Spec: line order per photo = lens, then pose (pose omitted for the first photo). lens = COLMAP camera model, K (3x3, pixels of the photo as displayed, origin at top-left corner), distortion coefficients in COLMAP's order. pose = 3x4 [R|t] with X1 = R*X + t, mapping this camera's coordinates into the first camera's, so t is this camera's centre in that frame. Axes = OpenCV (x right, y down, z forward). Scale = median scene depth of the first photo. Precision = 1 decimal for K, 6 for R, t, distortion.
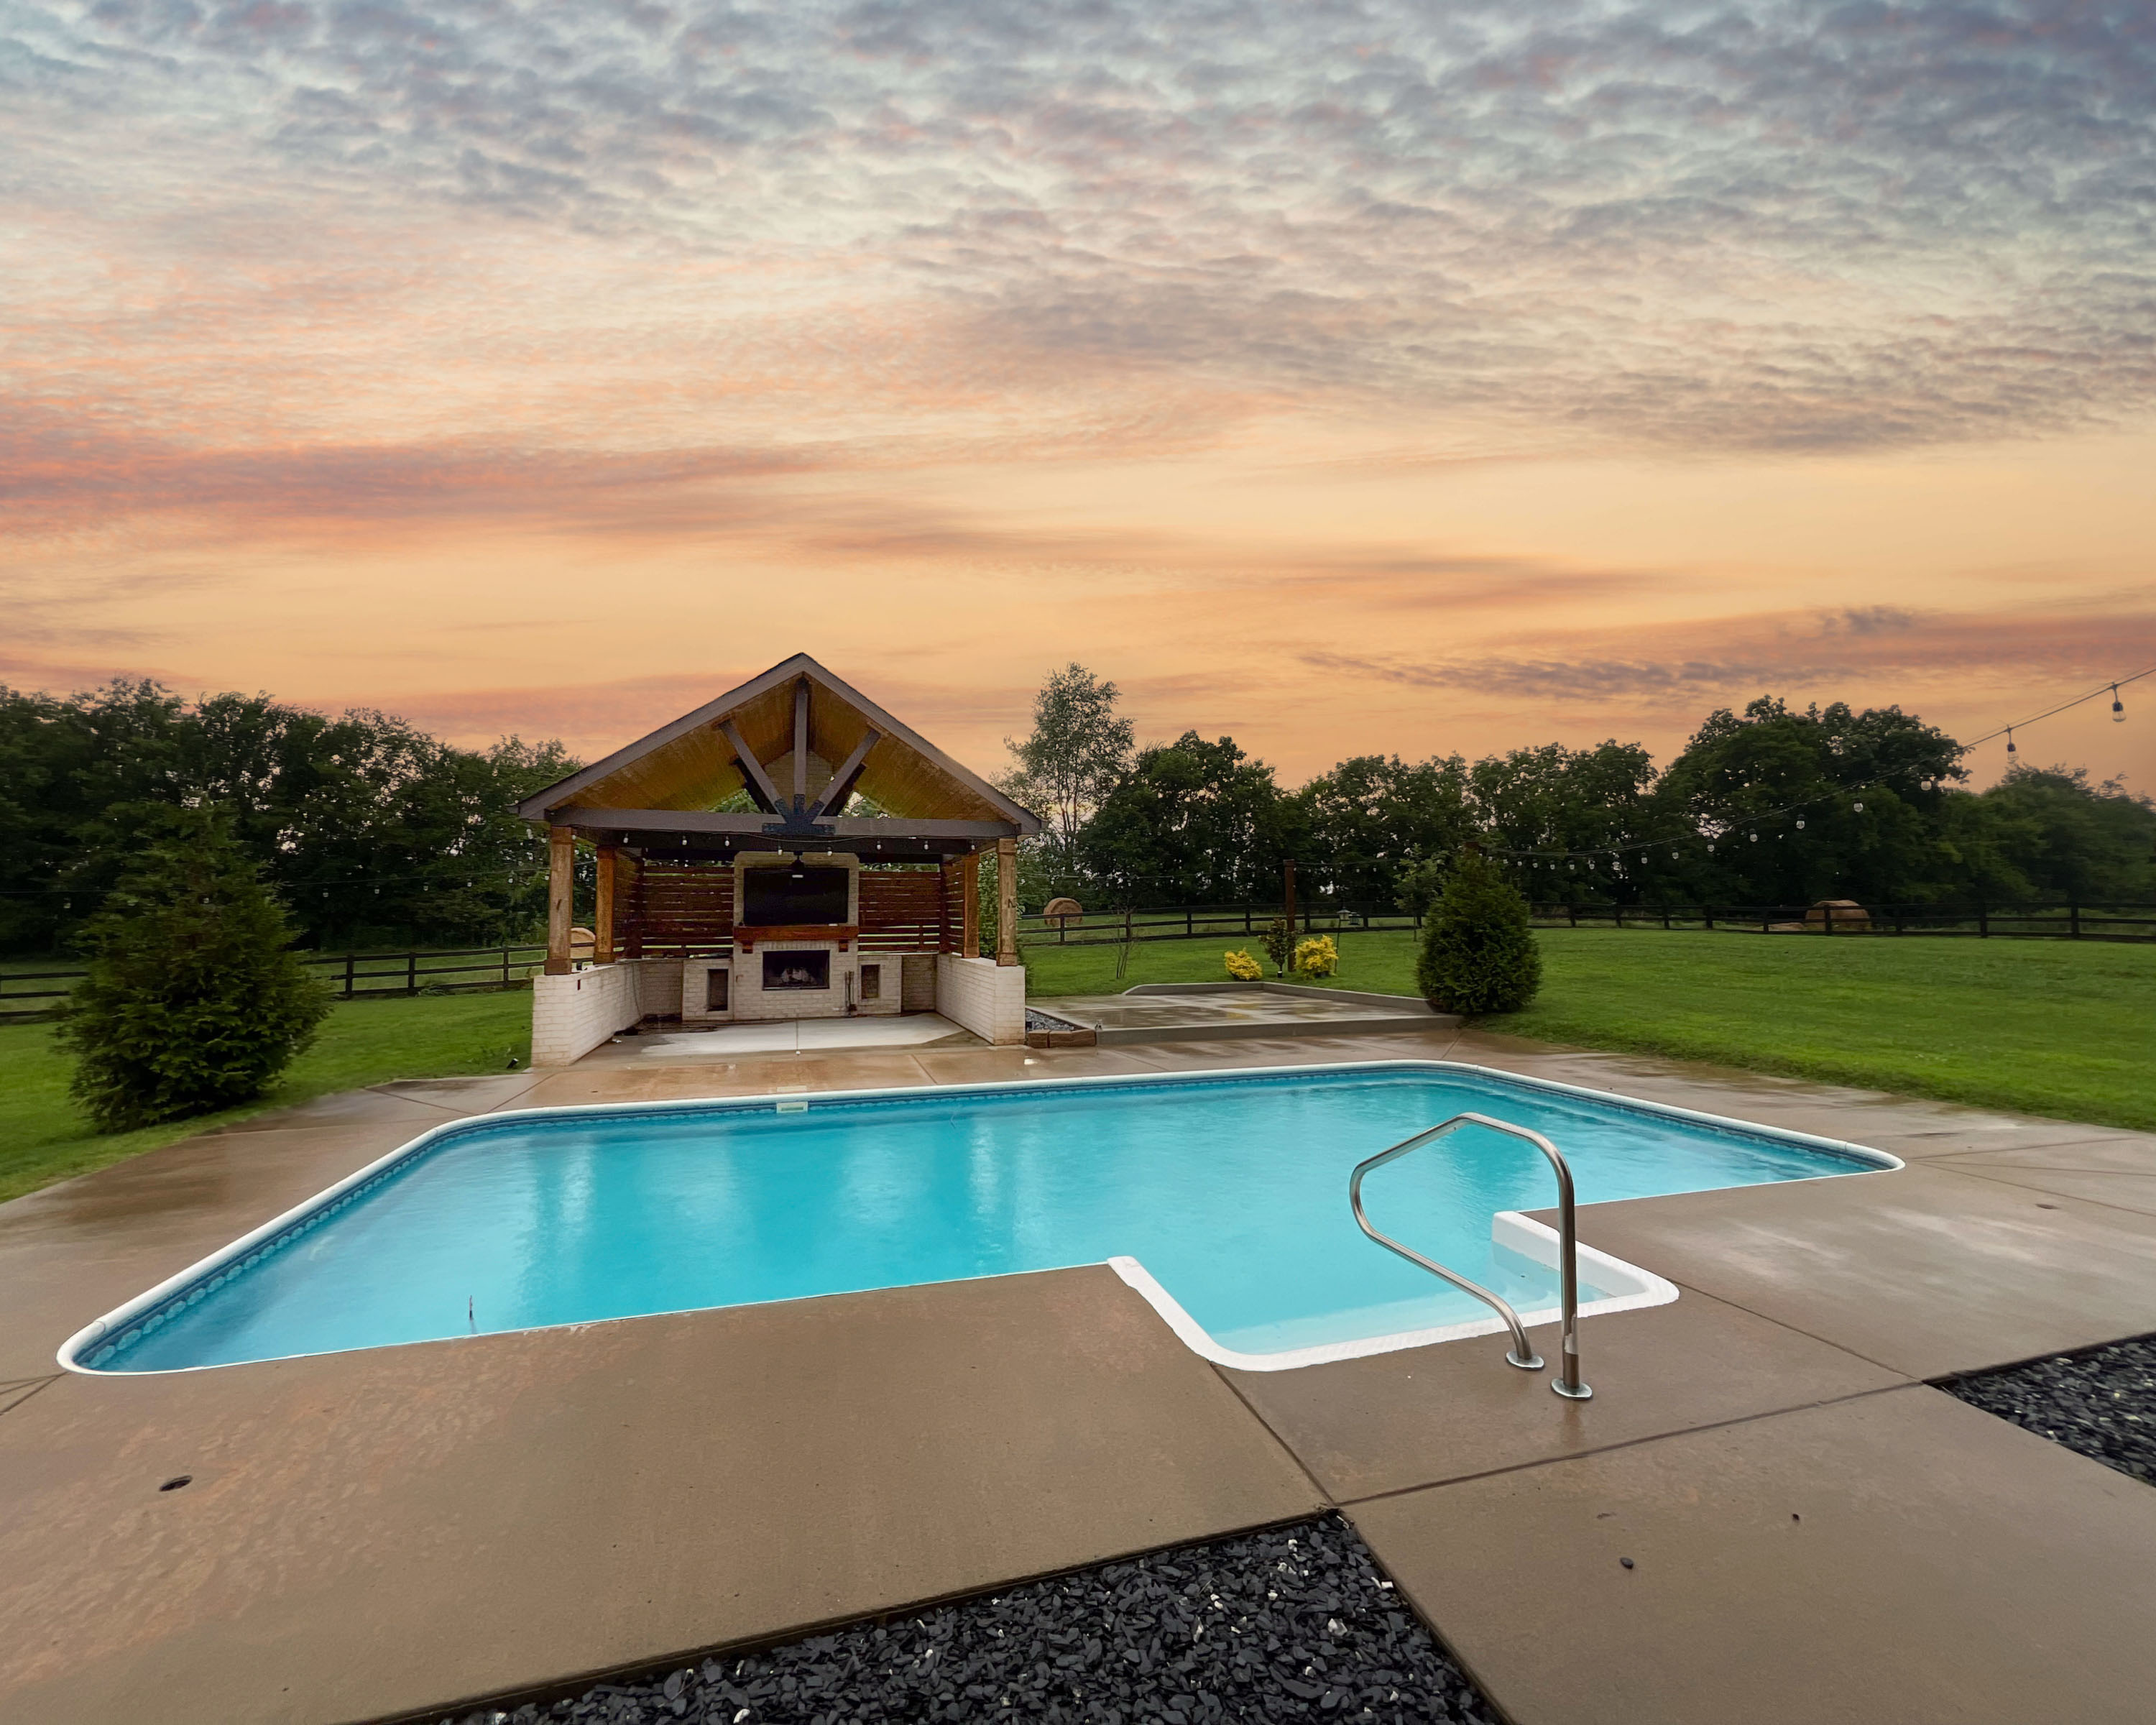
lens RADIAL K [[921.4, 0, 1068.3], [0, 921.4, 855.5], [0, 0, 1]] dist [-0.003074, 0.001214]
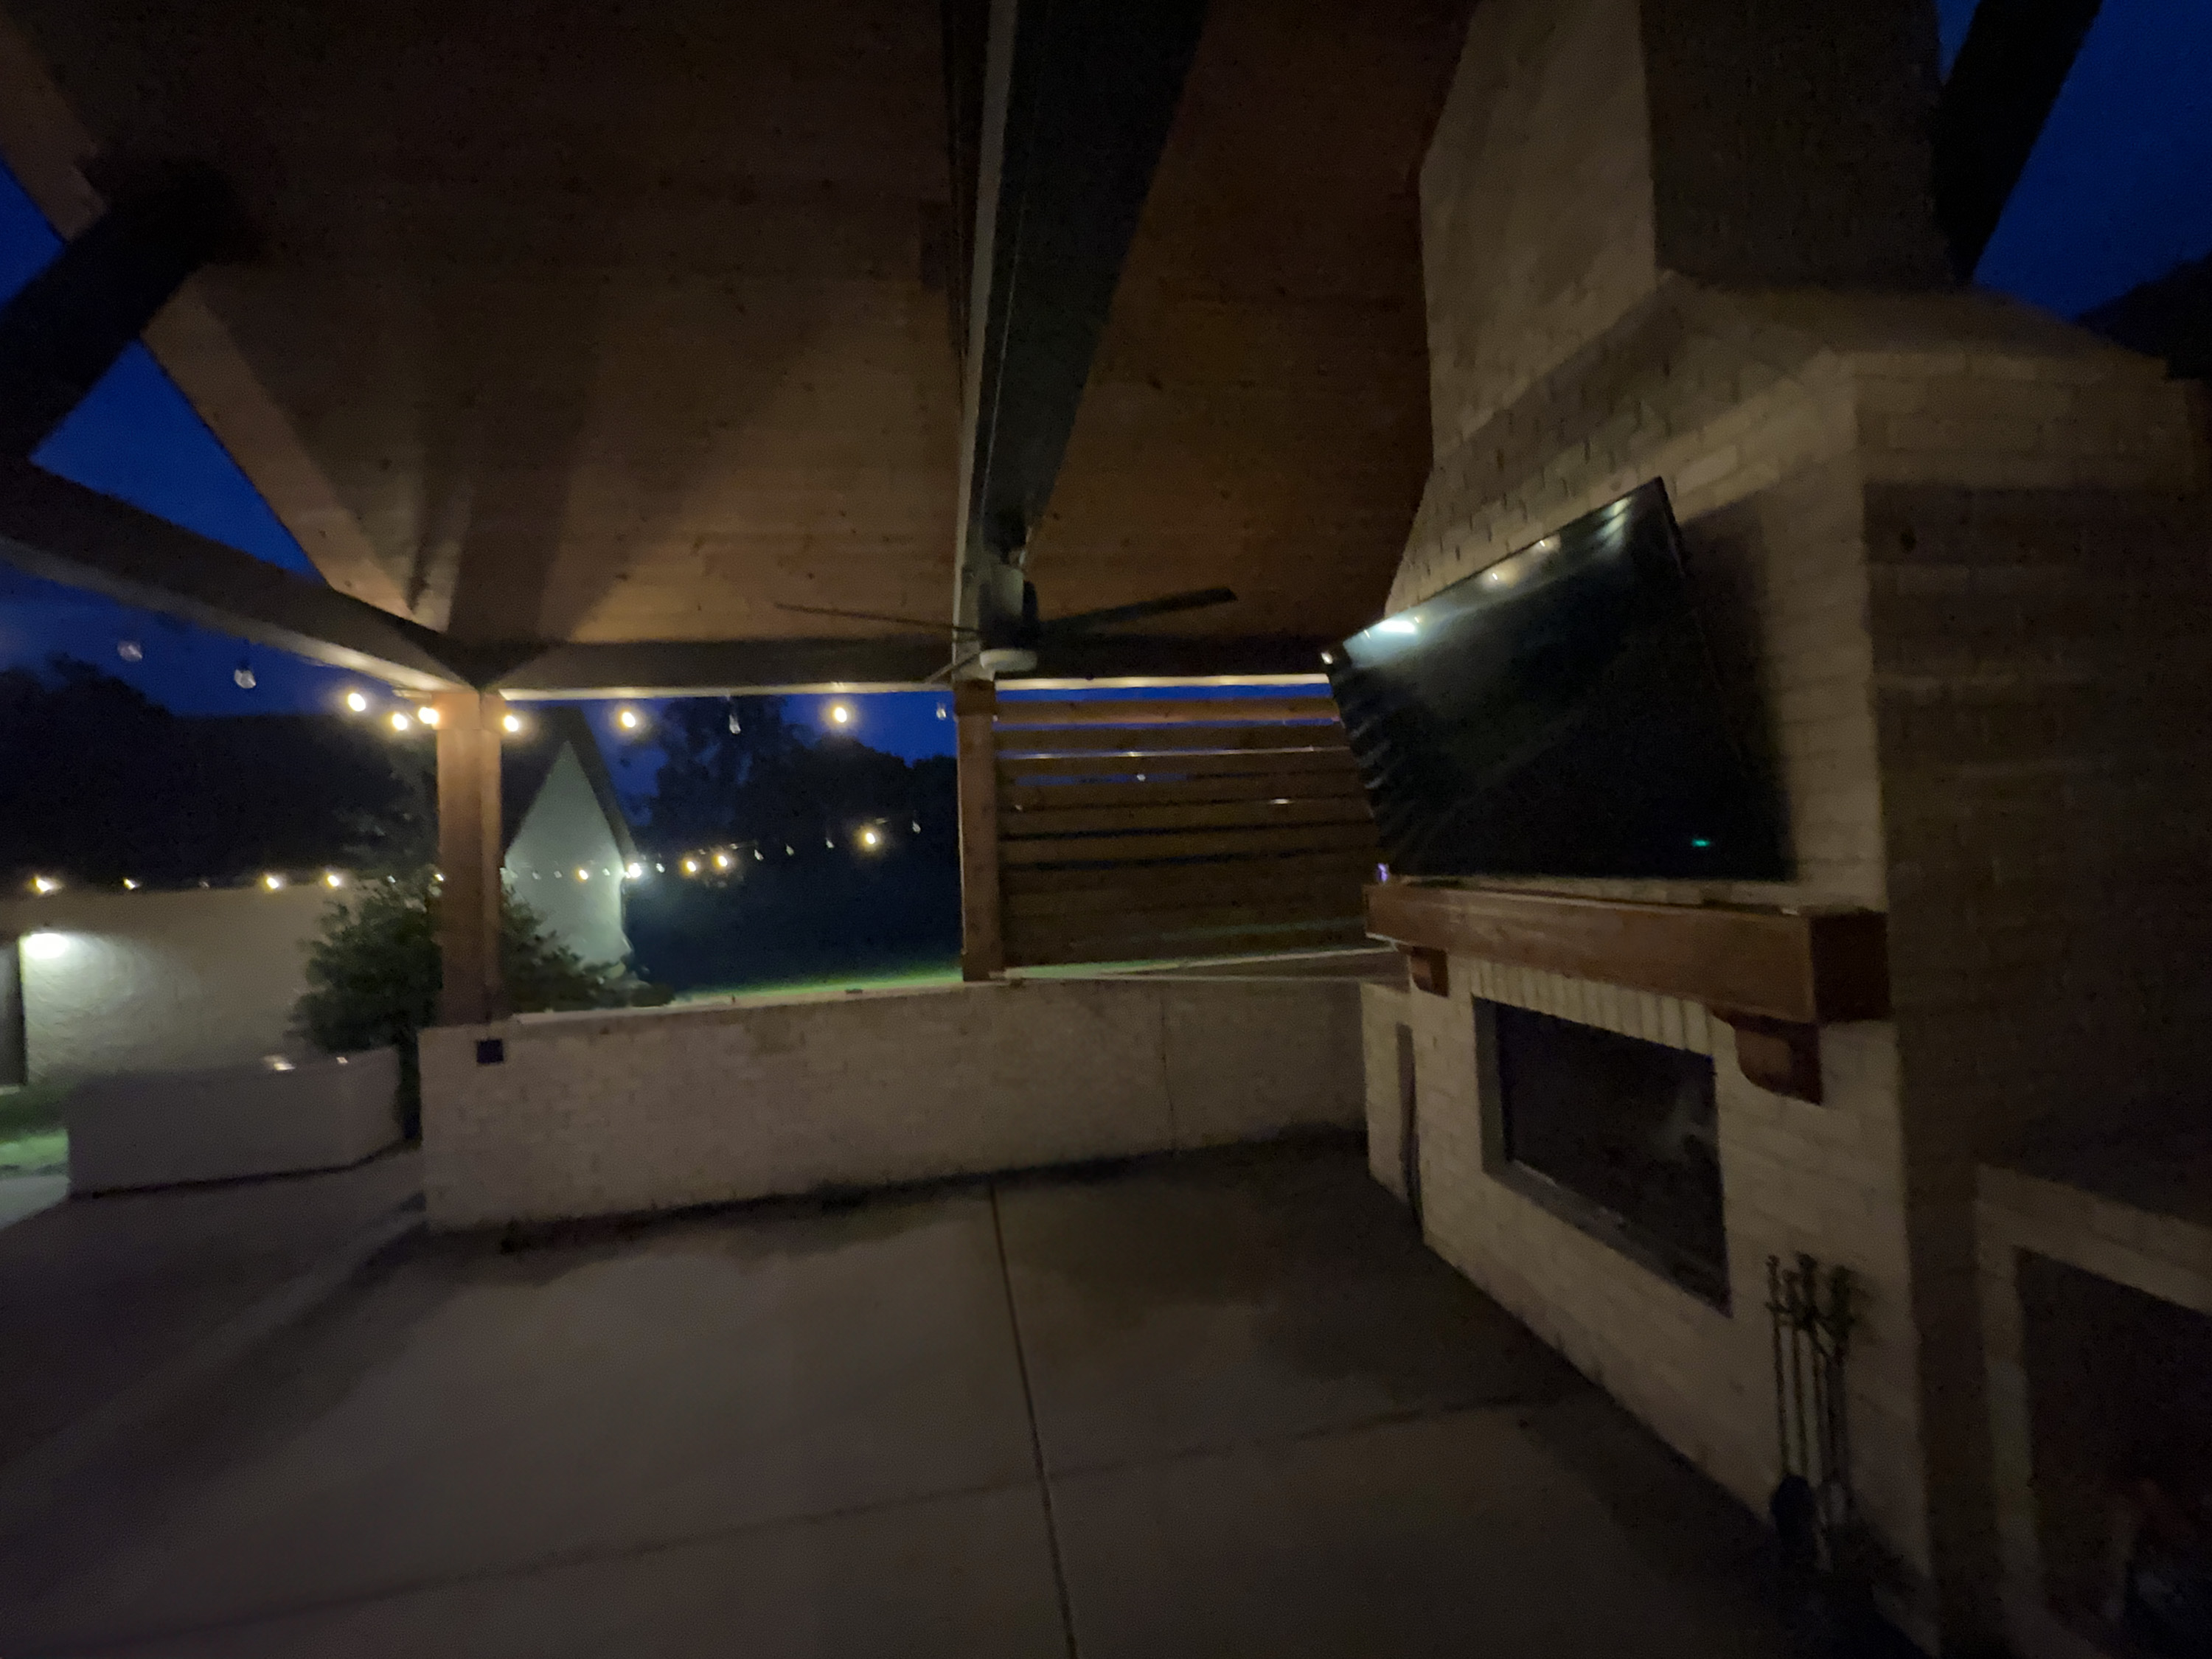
lens RADIAL K [[932.3, 0, 1106.0], [0, 932.3, 829.5], [0, 0, 1]] dist [0.000703, 0.000086]
pose [[-0.087048, 0.005803, -0.996187, -0.098549], [0.122829, 0.992416, -0.004952, 0.053684], [0.988603, -0.122791, -0.087100, 0.909391]]
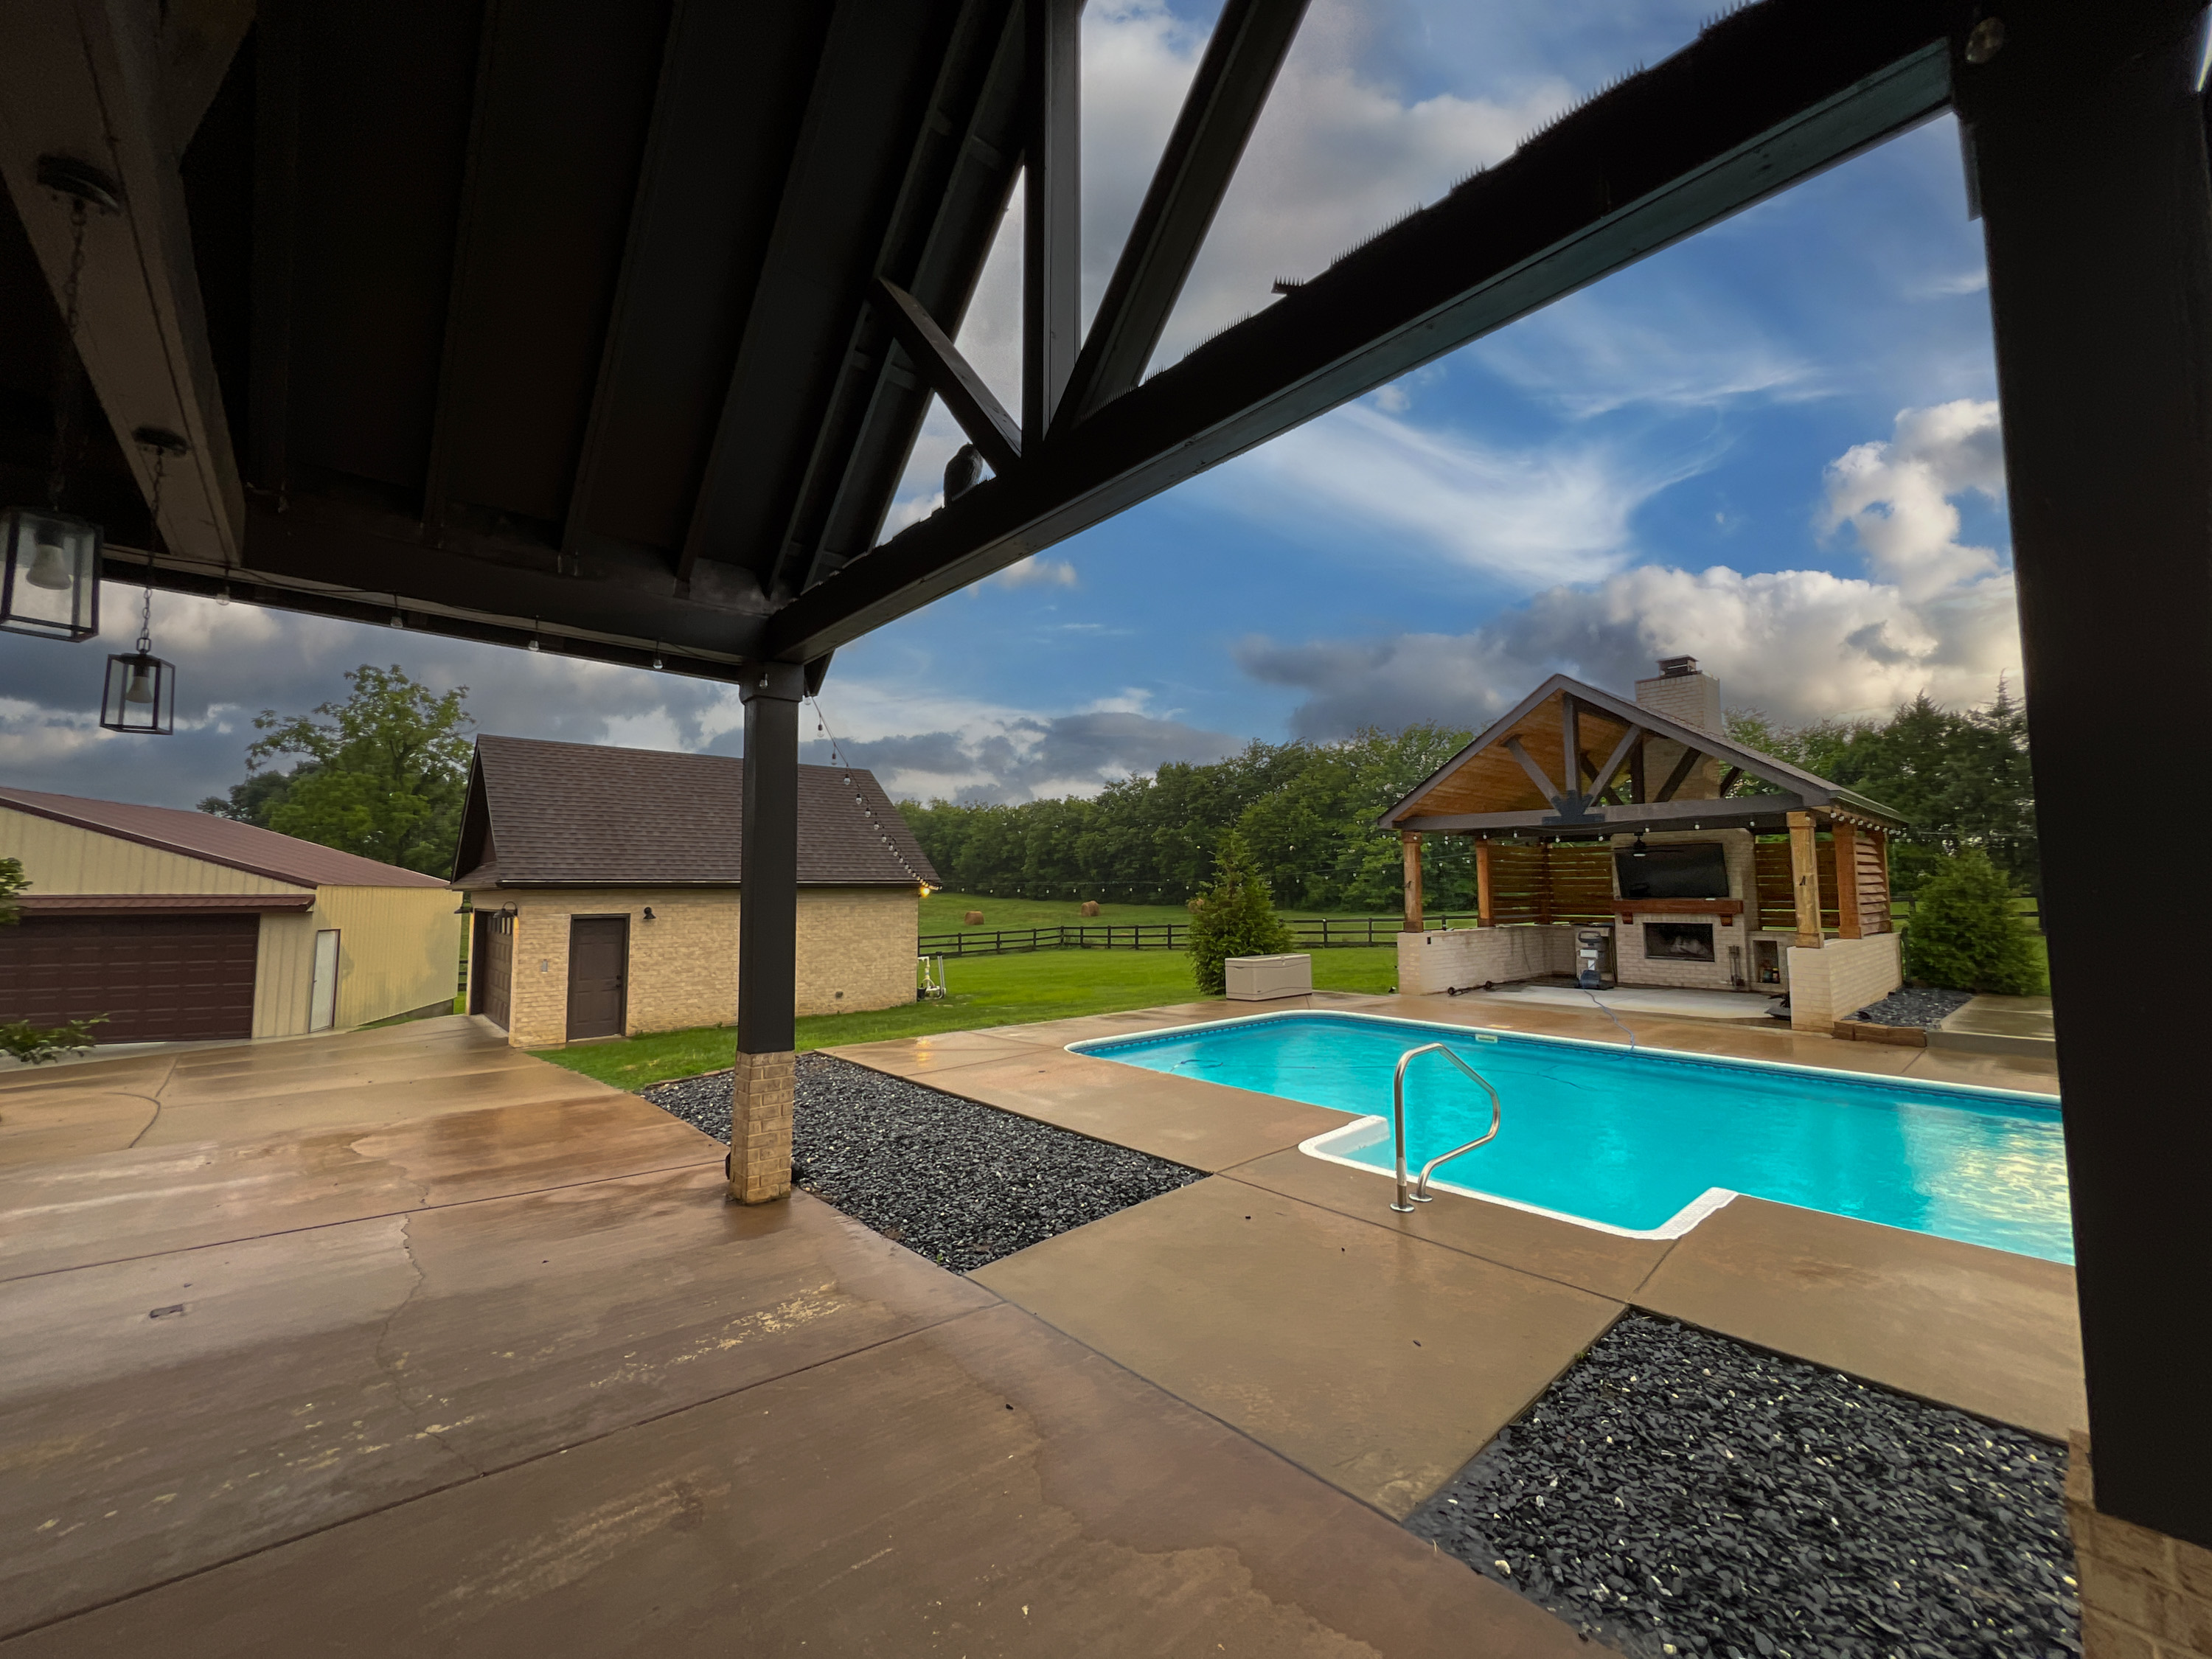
lens RADIAL K [[887.4, 0, 1100.6], [0, 887.4, 819.7], [0, 0, 1]] dist [0.000358, 0.000157]
pose [[0.414922, -0.068202, -0.907297, 0.354519], [0.066117, 0.996810, -0.044695, -0.012930], [0.907452, -0.041443, 0.418108, -0.021040]]
